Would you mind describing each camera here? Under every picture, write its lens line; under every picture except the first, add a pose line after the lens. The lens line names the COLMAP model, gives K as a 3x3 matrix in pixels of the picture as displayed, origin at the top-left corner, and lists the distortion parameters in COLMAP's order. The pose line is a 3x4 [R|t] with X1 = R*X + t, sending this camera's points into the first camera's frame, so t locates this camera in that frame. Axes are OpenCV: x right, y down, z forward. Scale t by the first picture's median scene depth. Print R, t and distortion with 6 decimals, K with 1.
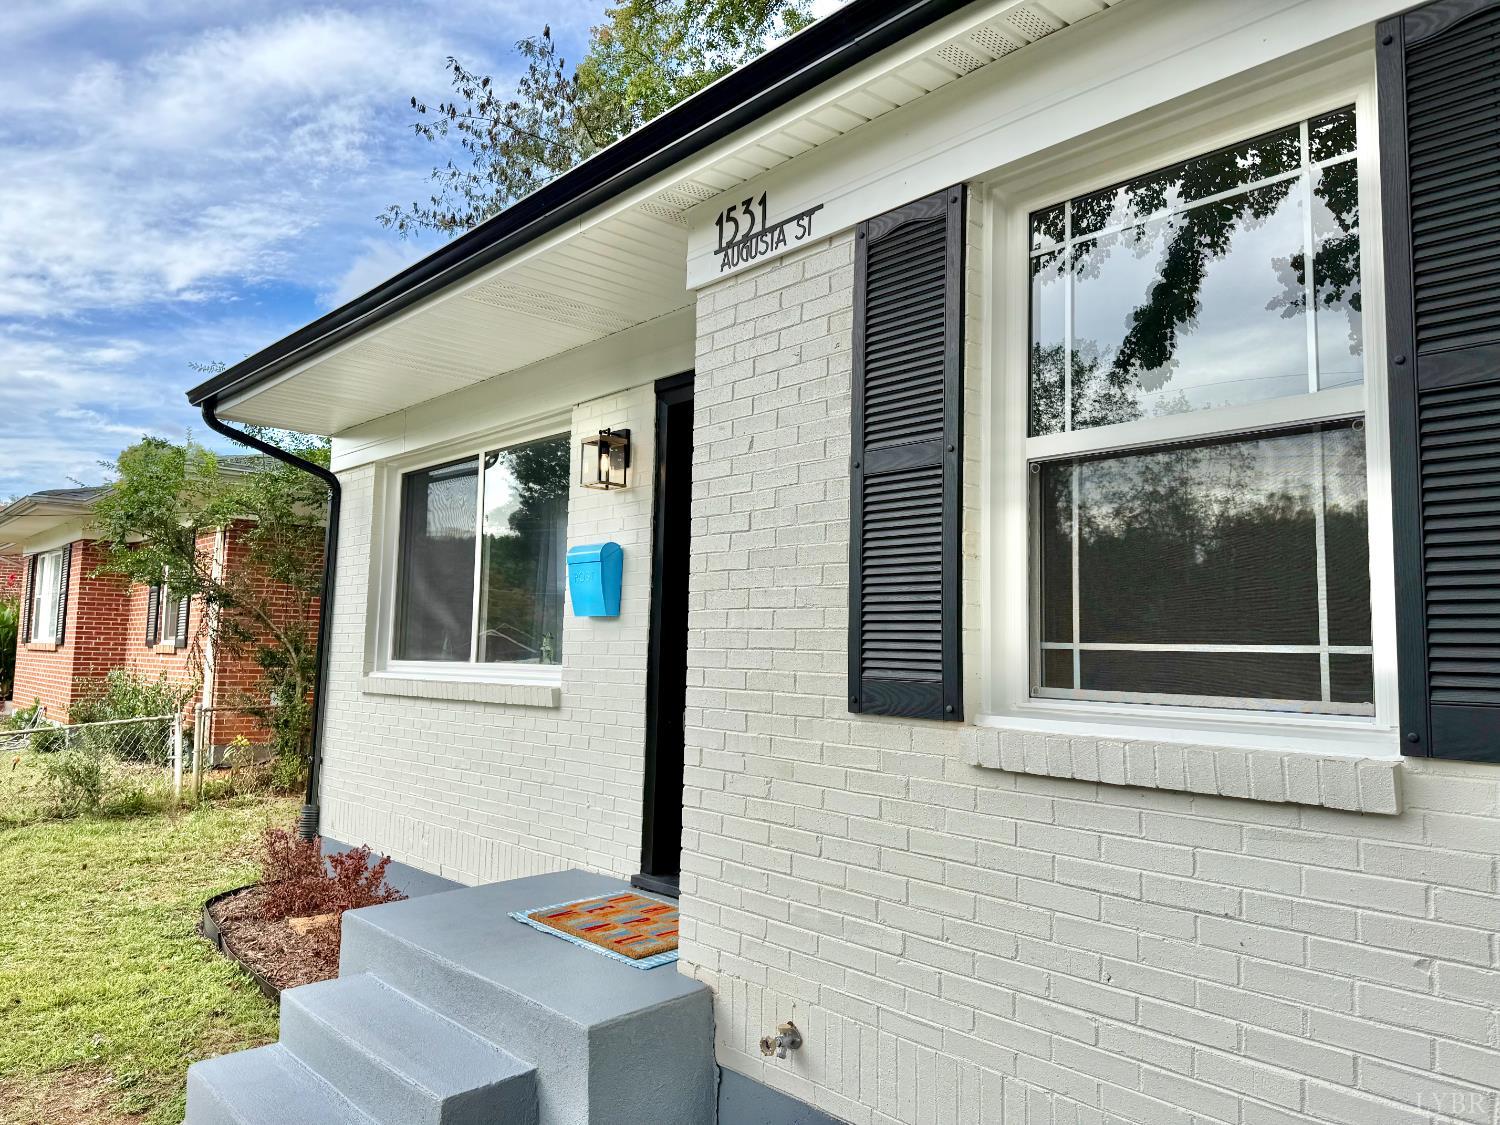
lens RADIAL K [[1051.6, 0, 750.0], [0, 1051.6, 562.5], [0, 0, 1]] dist [0.086846, -0.001369]
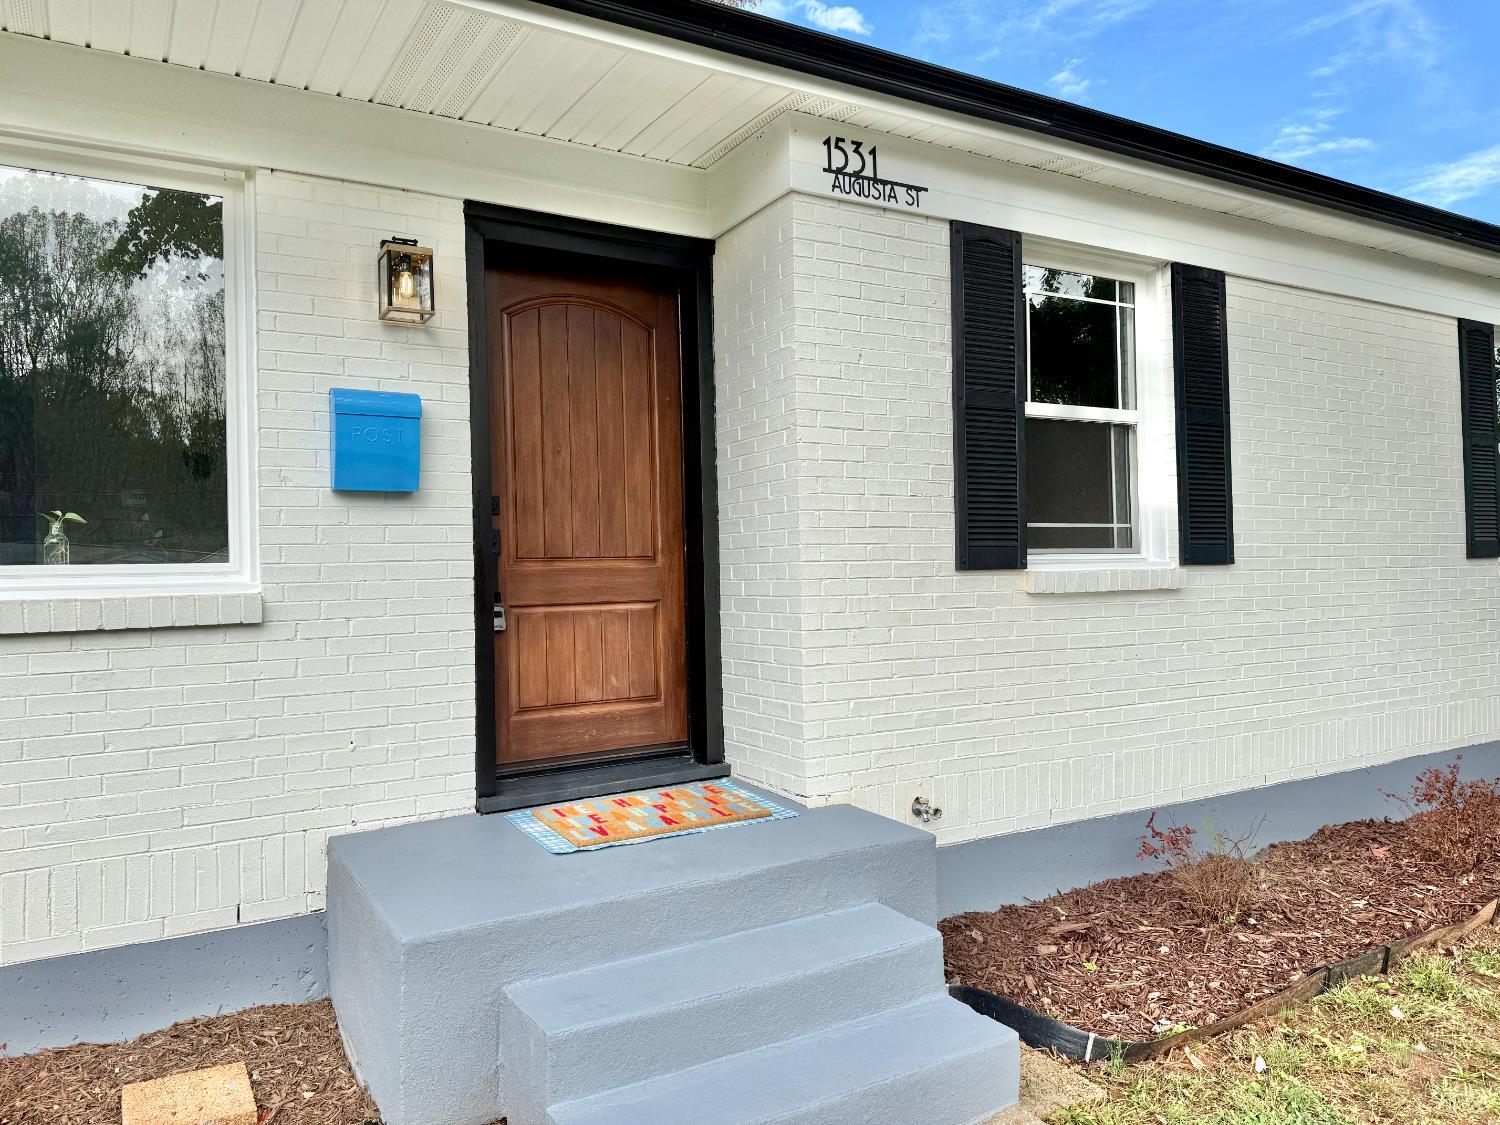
lens RADIAL K [[1051.6, 0, 750.0], [0, 1051.6, 562.5], [0, 0, 1]] dist [0.086846, -0.001369]
pose [[0.204652, -0.011544, 0.978767, -1.215025], [-0.057526, 0.998060, 0.023800, 0.101253], [-0.977143, -0.061175, 0.203591, 0.876705]]
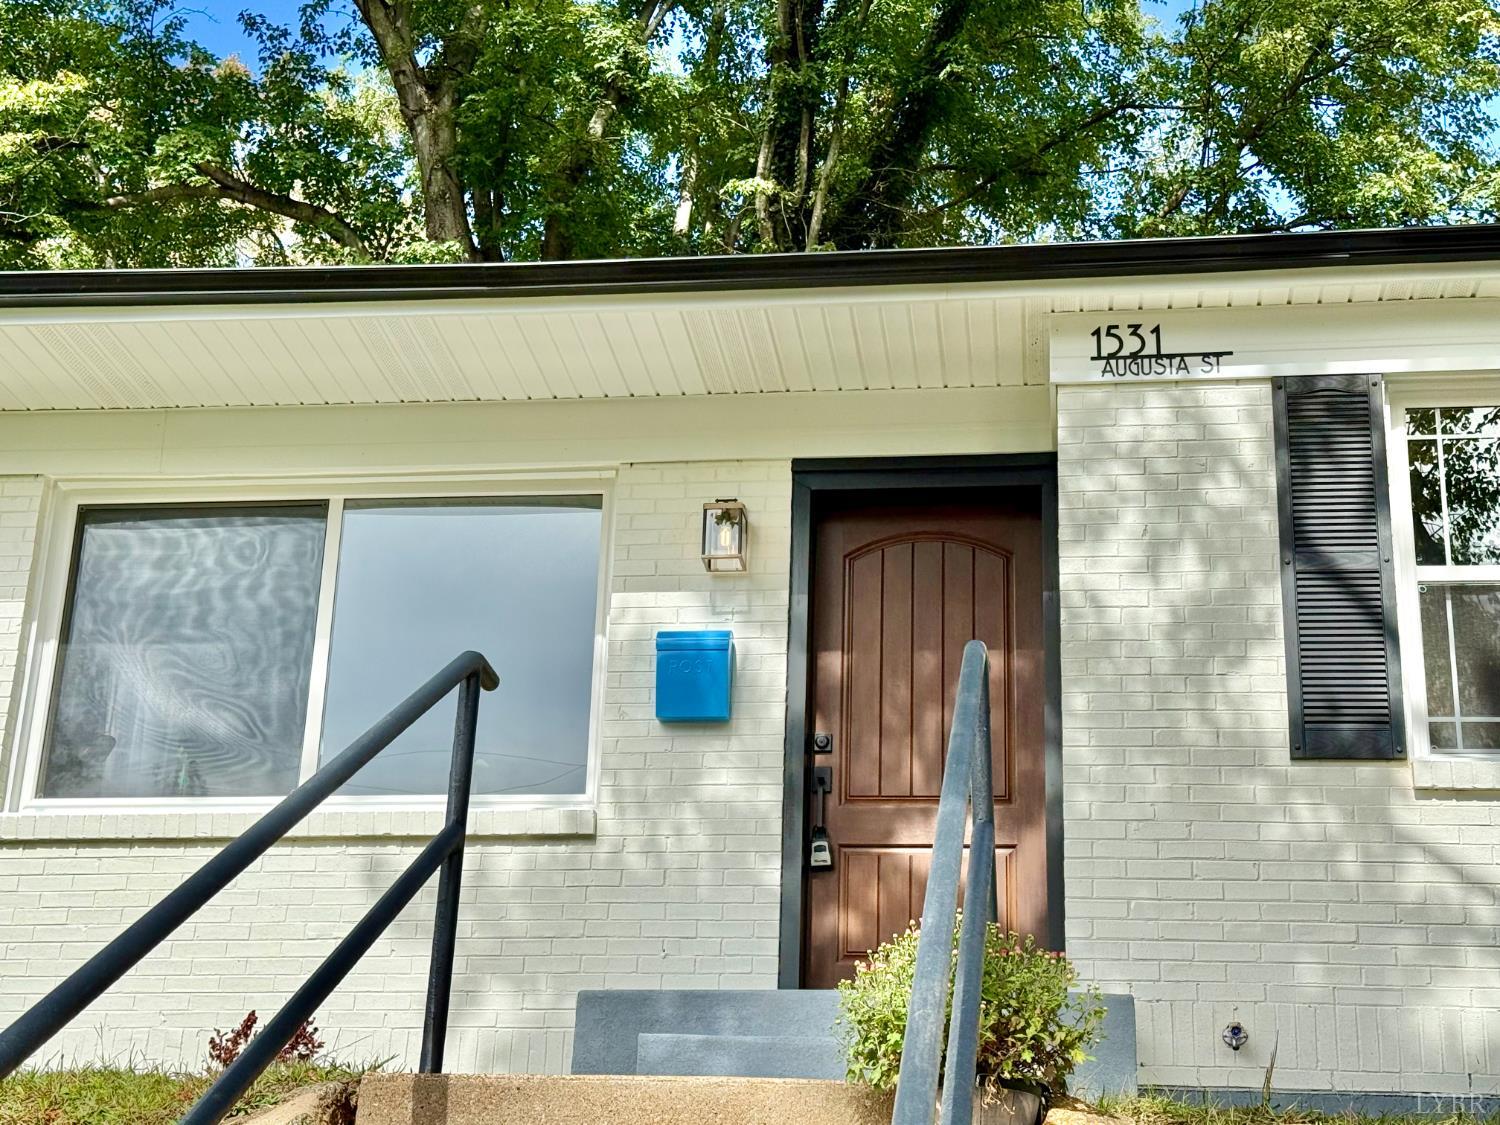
lens RADIAL K [[2433.3, 0, 750.0], [0, 2433.3, 562.5], [0, 0, 1]] dist [0.196295, 0.000962]
pose [[0.755674, 0.227117, 0.614308, -1.896657], [-0.069161, 0.960377, -0.269987, 0.644237], [-0.651286, 0.161536, 0.741440, -0.627748]]
